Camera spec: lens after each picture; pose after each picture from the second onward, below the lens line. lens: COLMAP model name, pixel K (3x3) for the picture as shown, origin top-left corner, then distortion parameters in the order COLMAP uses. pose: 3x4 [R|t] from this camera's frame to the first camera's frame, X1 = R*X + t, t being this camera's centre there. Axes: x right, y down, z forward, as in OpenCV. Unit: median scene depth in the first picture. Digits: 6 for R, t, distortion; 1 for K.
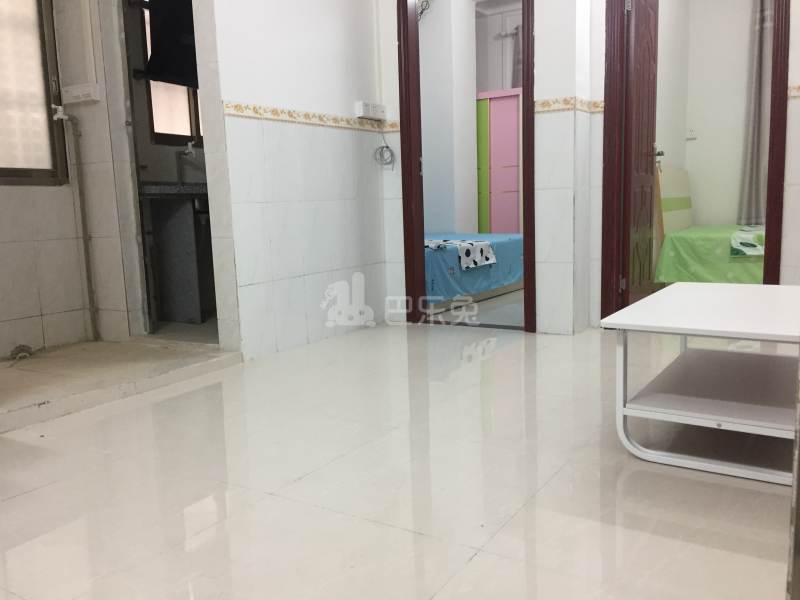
lens RADIAL K [[679.8, 0, 398.0], [0, 679.8, 301.5], [0, 0, 1]] dist [0.010351, -0.001025]
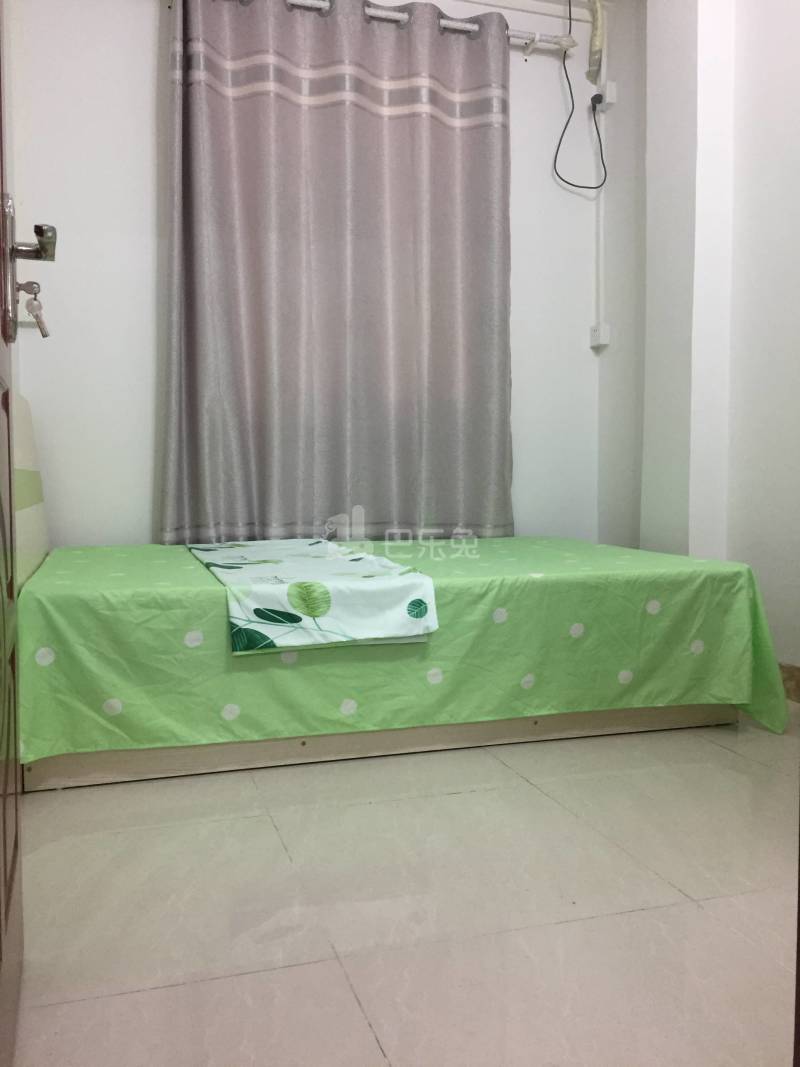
lens RADIAL K [[906.7, 0, 397.9], [0, 906.7, 536.7], [0, 0, 1]] dist [0.010351, -0.001025]
pose [[0.642190, -0.010771, 0.766469, 0.212378], [0.083871, 0.994885, -0.056291, -0.090395], [-0.761943, 0.100434, 0.639809, 0.661669]]
